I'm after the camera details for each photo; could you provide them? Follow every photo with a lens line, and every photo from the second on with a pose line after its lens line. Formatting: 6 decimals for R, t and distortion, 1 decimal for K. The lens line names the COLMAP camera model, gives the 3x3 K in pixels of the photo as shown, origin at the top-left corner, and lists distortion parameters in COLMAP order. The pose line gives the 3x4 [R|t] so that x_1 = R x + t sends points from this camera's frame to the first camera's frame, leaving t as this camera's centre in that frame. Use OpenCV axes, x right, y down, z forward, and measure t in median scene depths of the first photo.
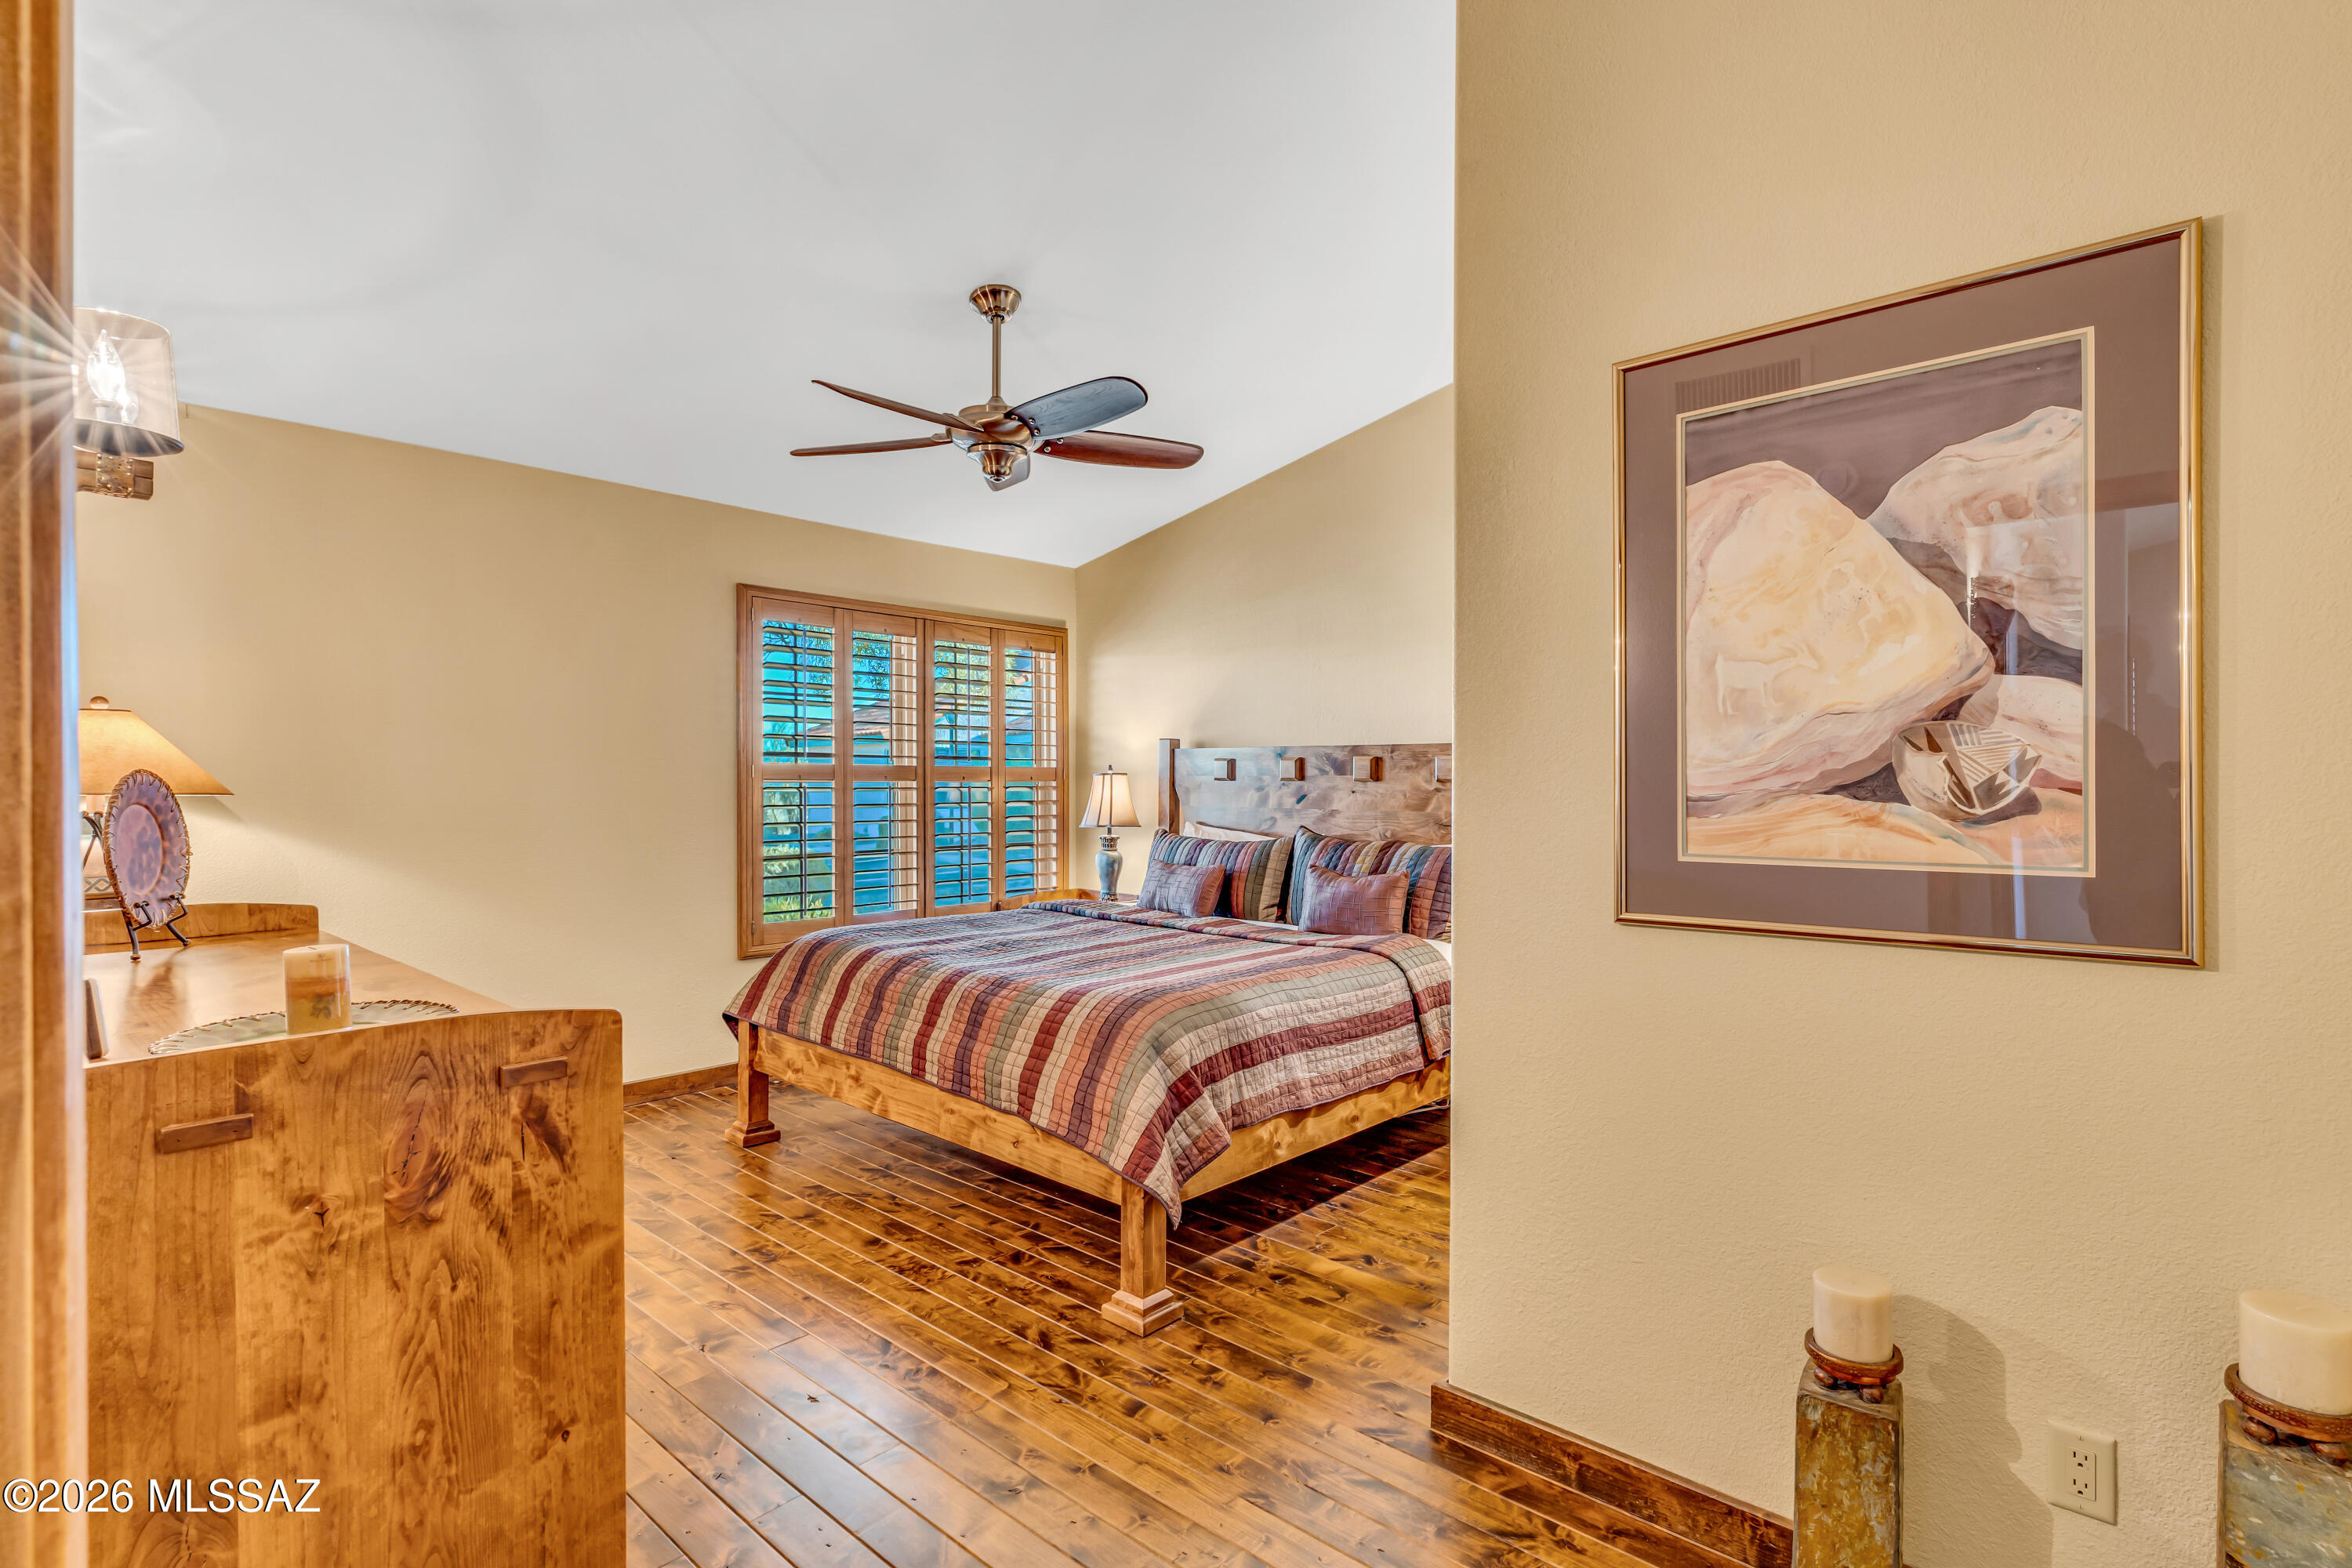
lens RADIAL K [[1129.2, 0, 1209.6], [0, 1129.2, 787.9], [0, 0, 1]] dist [0.003147, -0.000542]
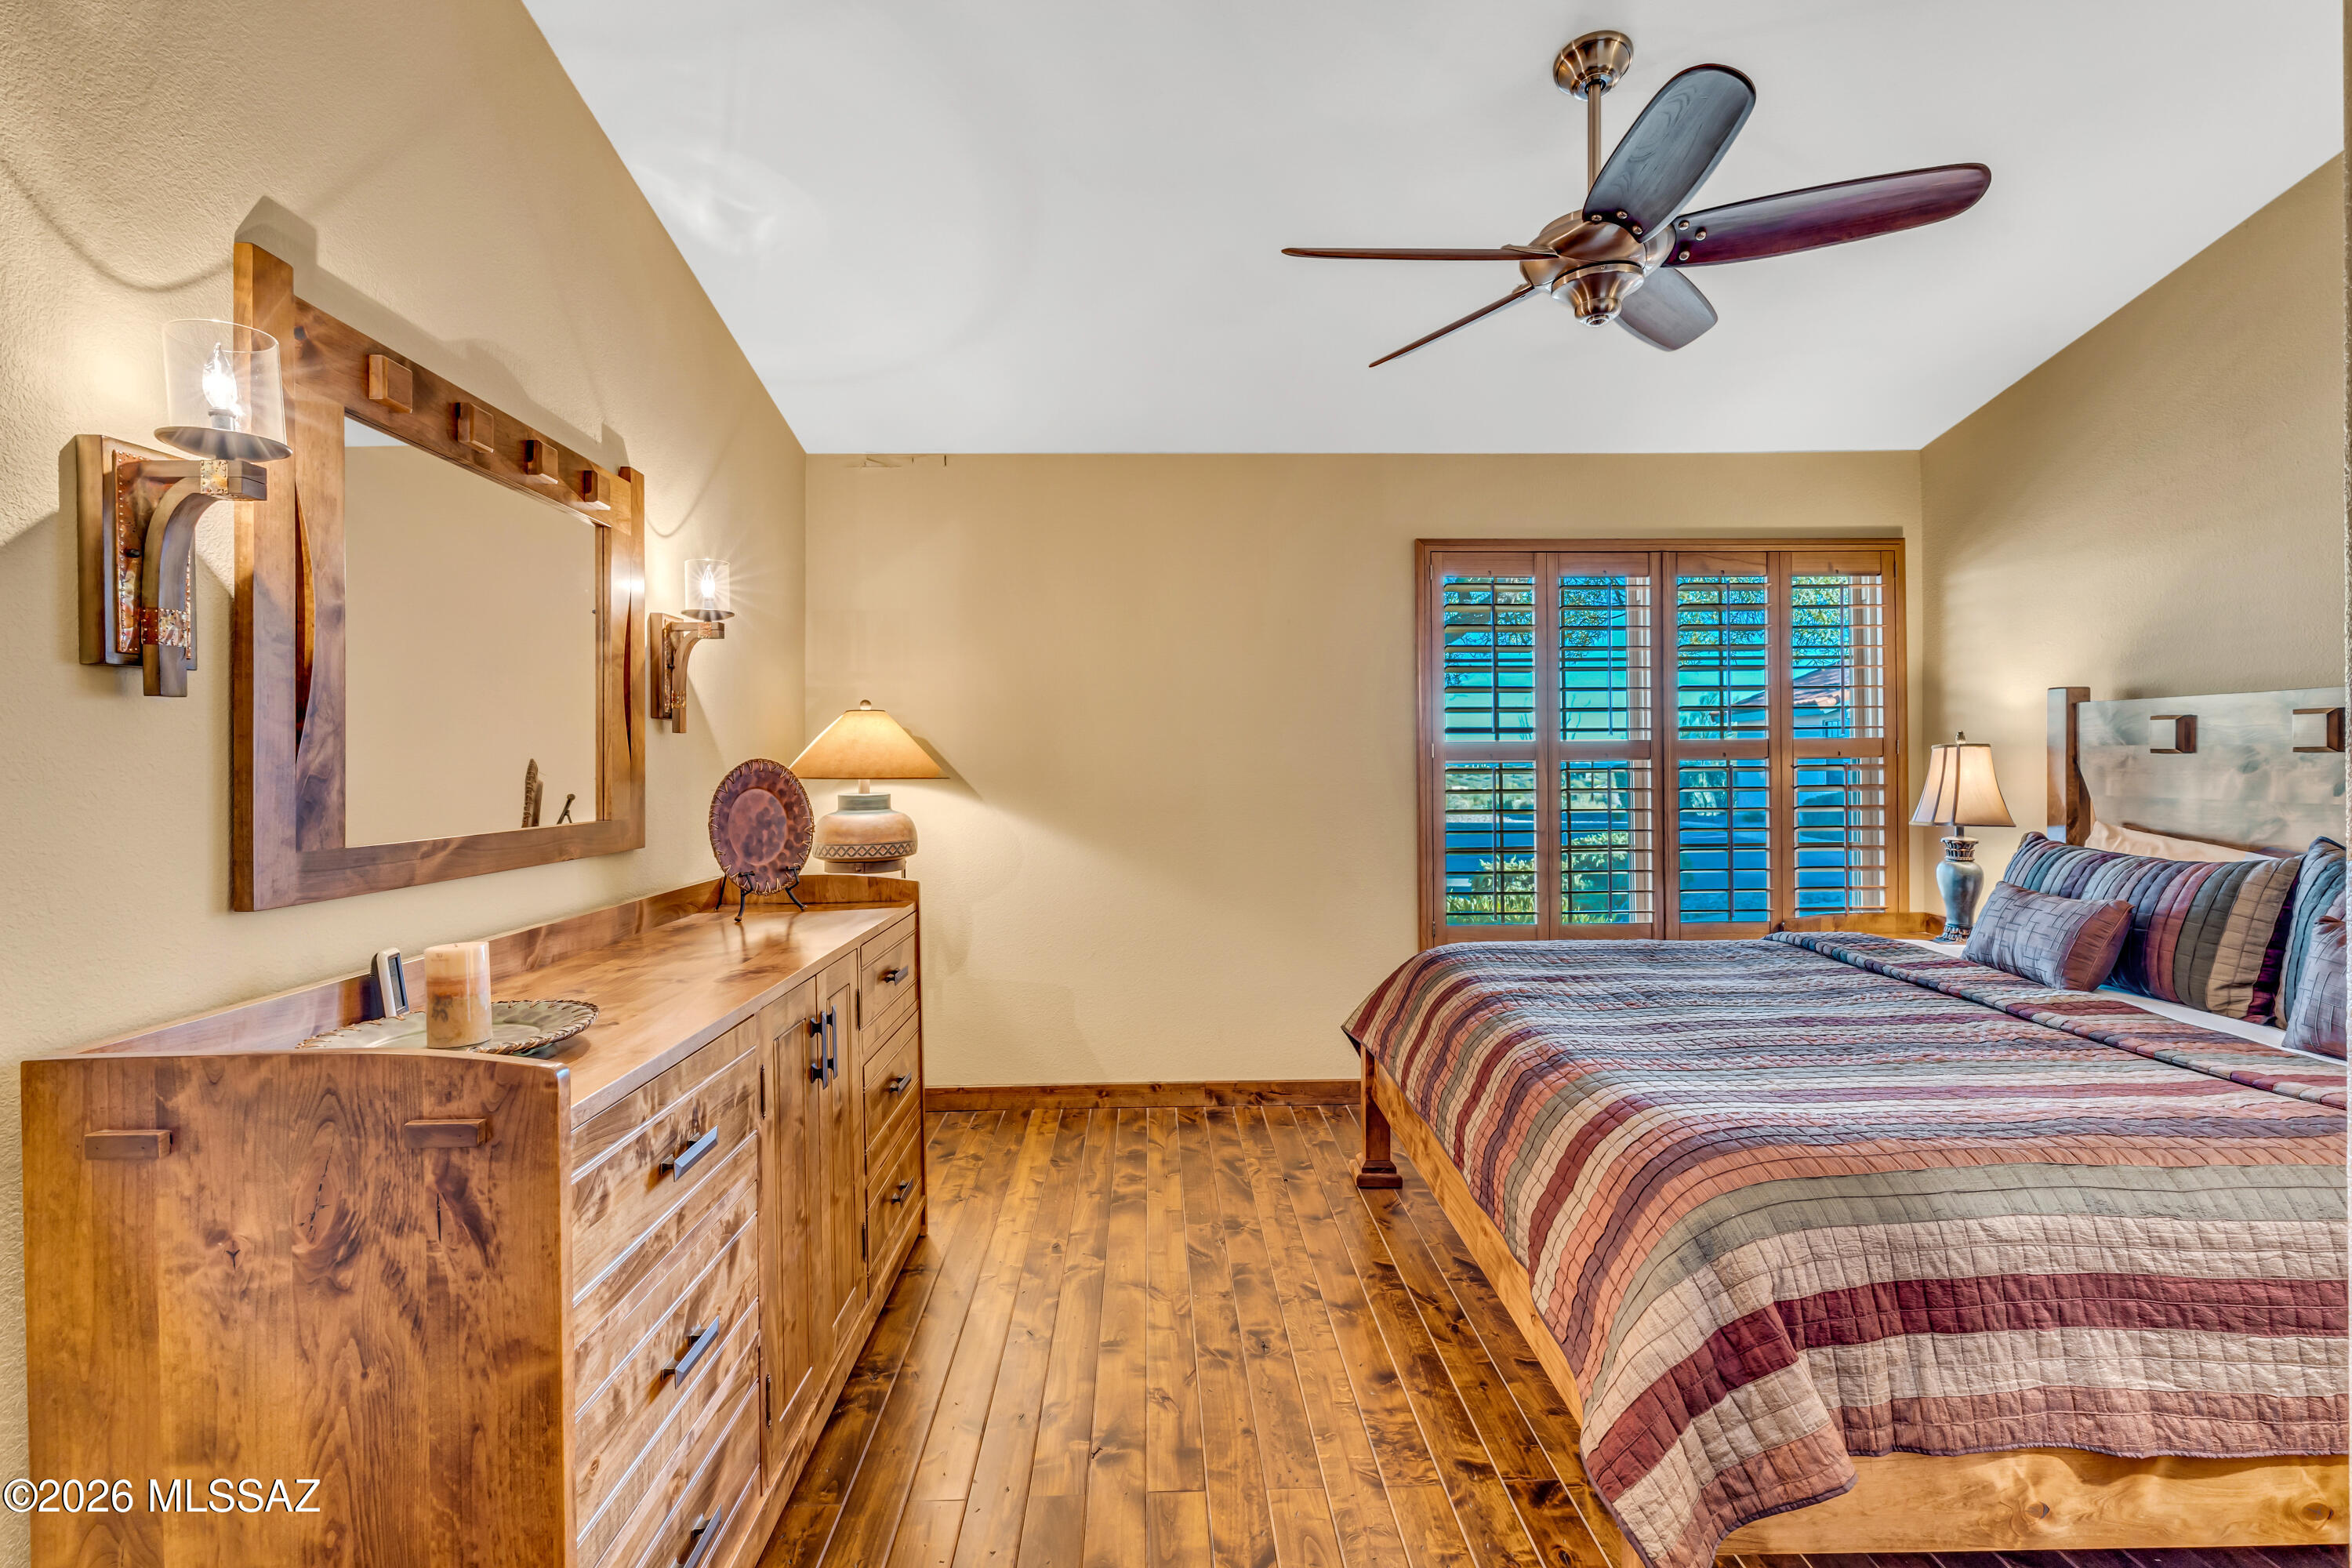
lens RADIAL K [[1129.2, 0, 1185.0], [0, 1129.2, 767.9], [0, 0, 1]] dist [0.003147, -0.000542]
pose [[0.679472, -0.004532, -0.733687, 0.174264], [0.005691, 0.999983, -0.000907, -0.002342], [0.733679, -0.003559, 0.679487, 0.419203]]
